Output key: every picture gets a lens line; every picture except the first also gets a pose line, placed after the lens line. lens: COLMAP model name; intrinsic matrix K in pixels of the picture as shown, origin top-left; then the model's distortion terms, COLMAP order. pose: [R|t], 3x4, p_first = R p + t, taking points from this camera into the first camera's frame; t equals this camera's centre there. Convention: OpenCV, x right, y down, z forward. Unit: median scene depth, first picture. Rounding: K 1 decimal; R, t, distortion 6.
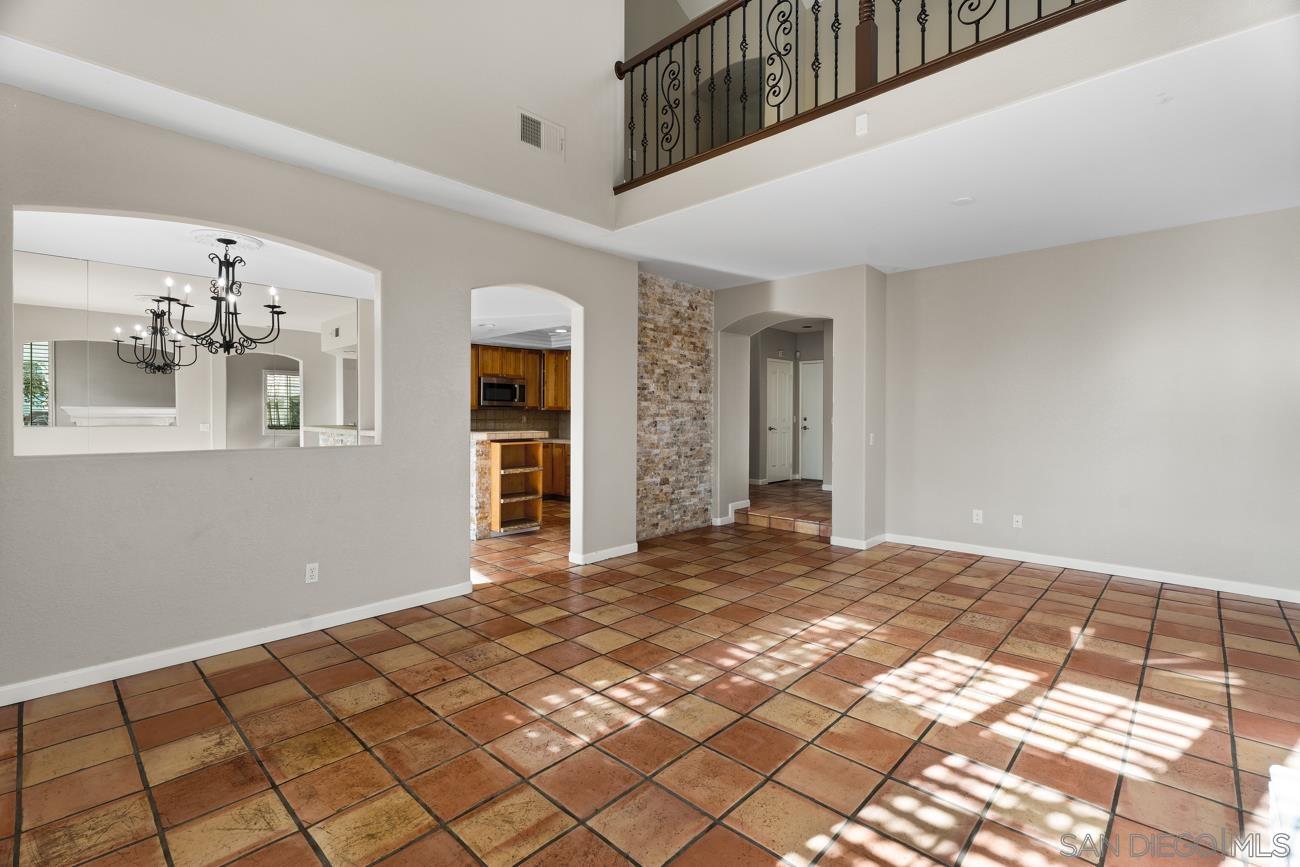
lens RADIAL K [[581.3, 0, 645.3], [0, 581.3, 426.8], [0, 0, 1]] dist [0.001854, -0.001031]
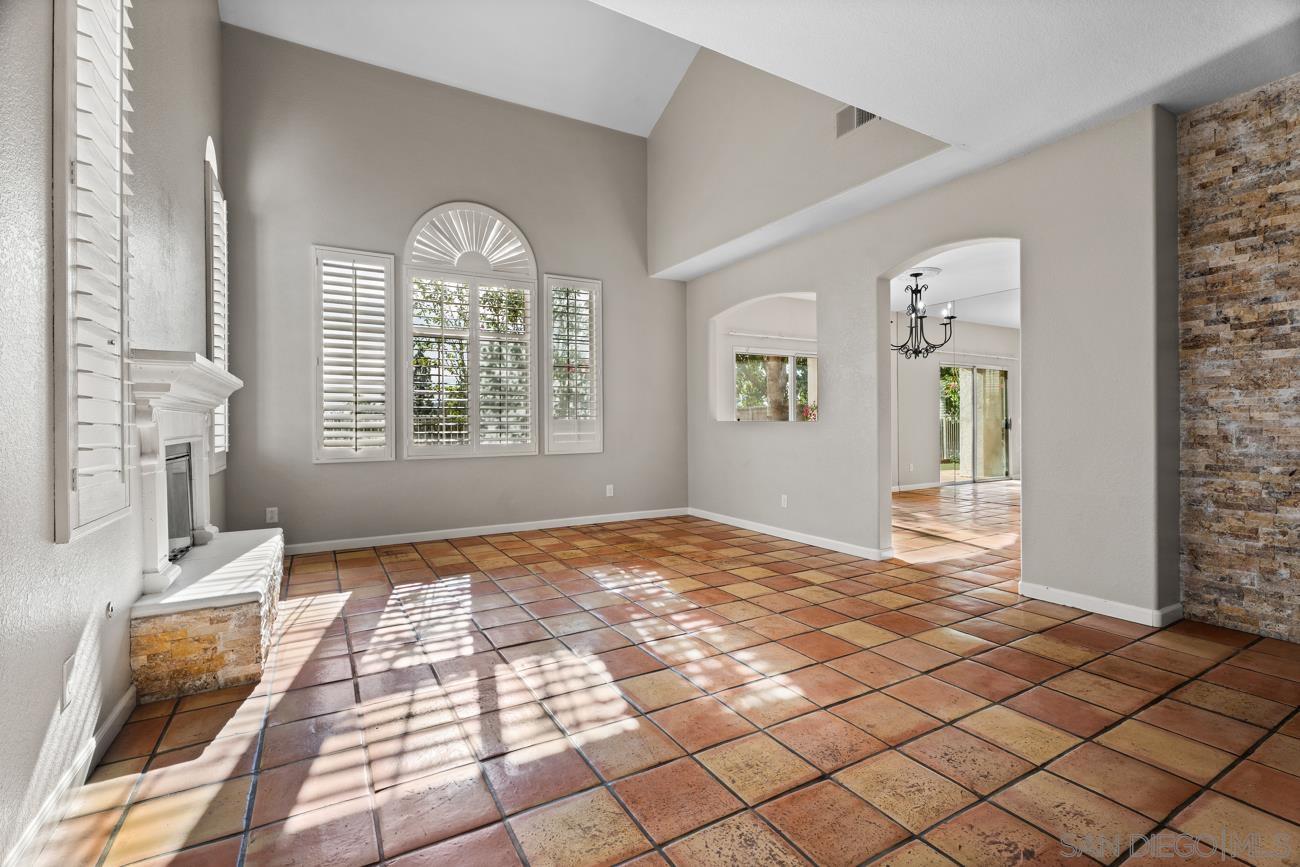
lens RADIAL K [[581.3, 0, 650.4], [0, 581.3, 420.2], [0, 0, 1]] dist [0.001854, -0.001031]
pose [[-0.285620, -0.003700, -0.958336, 1.232939], [-0.015965, 0.999872, 0.000898, 0.045037], [0.958210, 0.015557, -0.285642, 1.305467]]
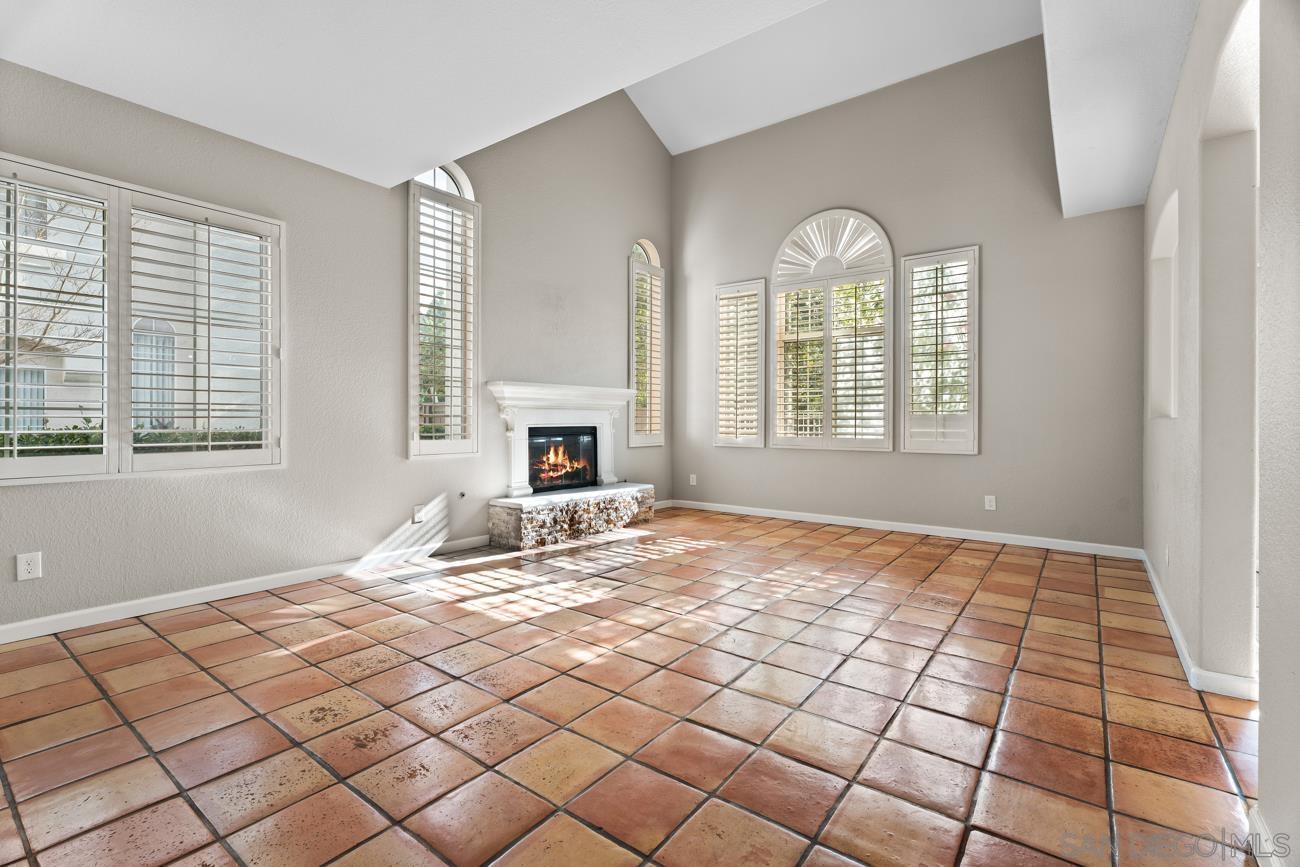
lens RADIAL K [[581.3, 0, 649.2], [0, 581.3, 421.1], [0, 0, 1]] dist [0.001854, -0.001031]
pose [[-0.993407, -0.005094, -0.114526, 0.417159], [-0.008671, 0.999490, 0.030750, 0.021555], [0.114310, 0.031540, -0.992944, 2.157419]]
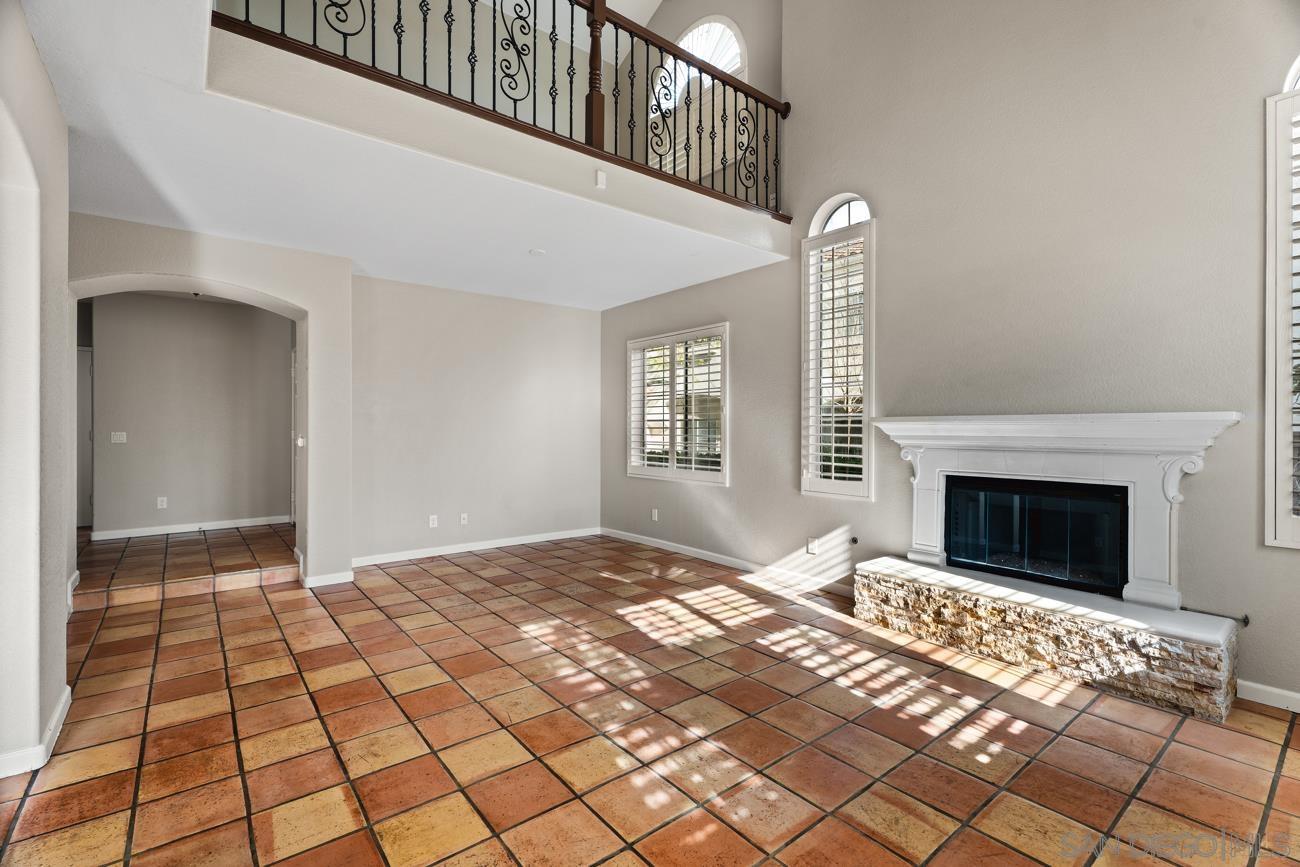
lens RADIAL K [[581.3, 0, 655.6], [0, 581.3, 432.7], [0, 0, 1]] dist [0.001854, -0.001031]
pose [[0.127084, -0.008331, 0.991857, -0.831555], [0.019094, 0.999800, 0.005951, -0.019177], [-0.991708, 0.018183, 0.127217, 0.809755]]
